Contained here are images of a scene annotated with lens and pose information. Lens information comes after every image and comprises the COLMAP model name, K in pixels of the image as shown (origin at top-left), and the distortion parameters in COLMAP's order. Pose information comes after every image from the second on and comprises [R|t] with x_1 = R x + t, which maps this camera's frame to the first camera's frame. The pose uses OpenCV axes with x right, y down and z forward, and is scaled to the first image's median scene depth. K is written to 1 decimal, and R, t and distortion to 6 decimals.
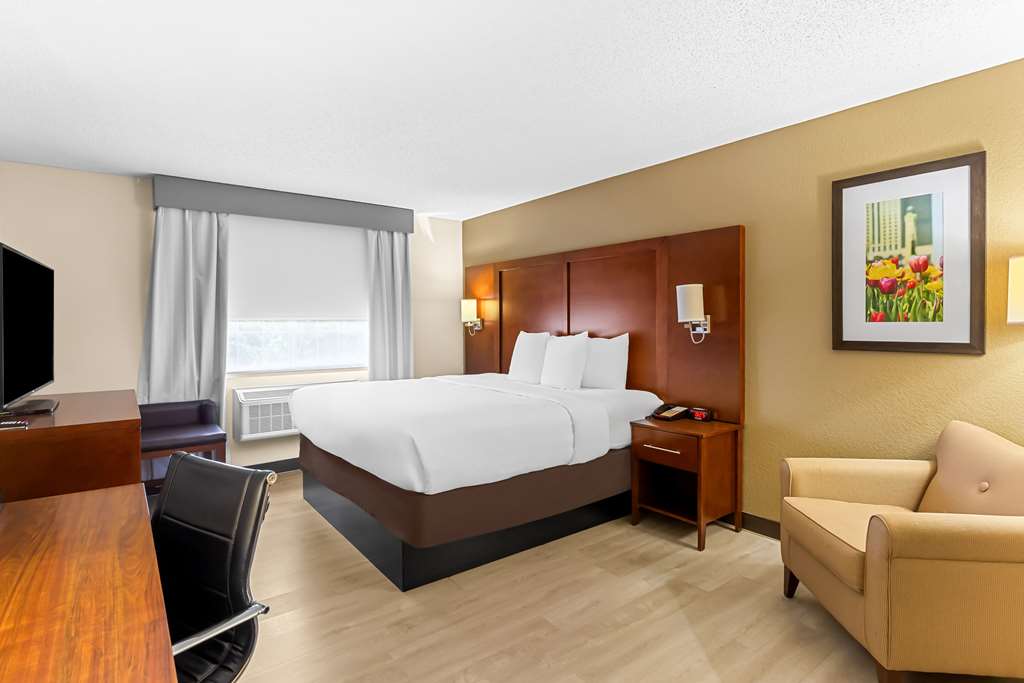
lens RADIAL K [[520.3, 0, 501.4], [0, 520.3, 321.7], [0, 0, 1]] dist [-0.003485, -0.000021]
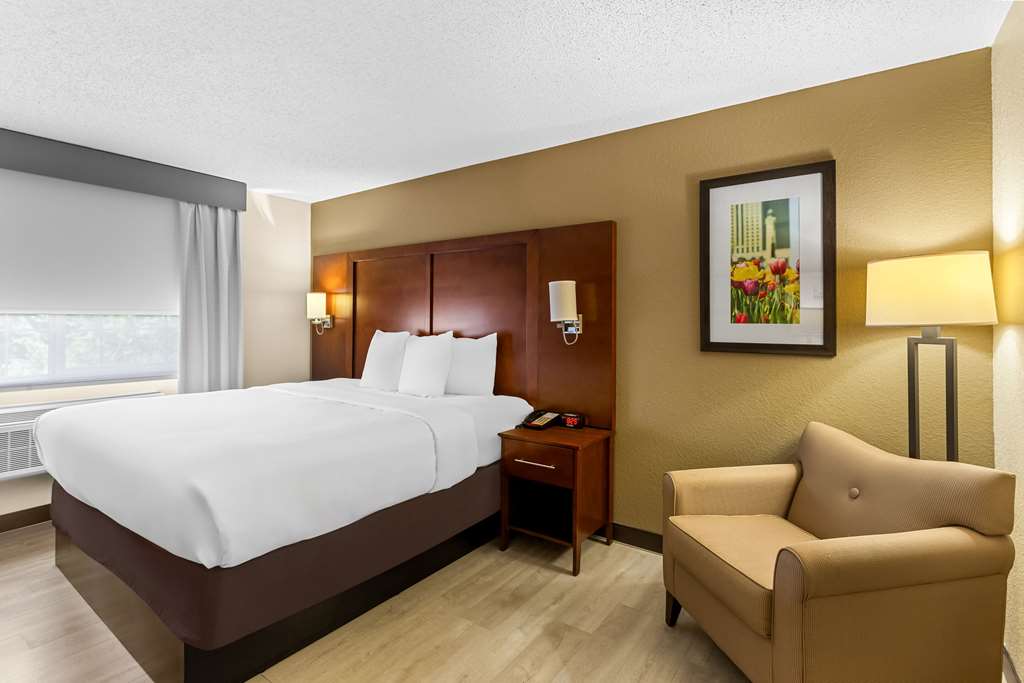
lens RADIAL K [[520.3, 0, 501.4], [0, 520.3, 321.7], [0, 0, 1]] dist [-0.003485, -0.000021]
pose [[0.965662, 0.009467, 0.259630, 0.018676], [-0.010496, 0.999942, 0.002577, -0.000571], [-0.259591, -0.005214, 0.965705, 0.149494]]
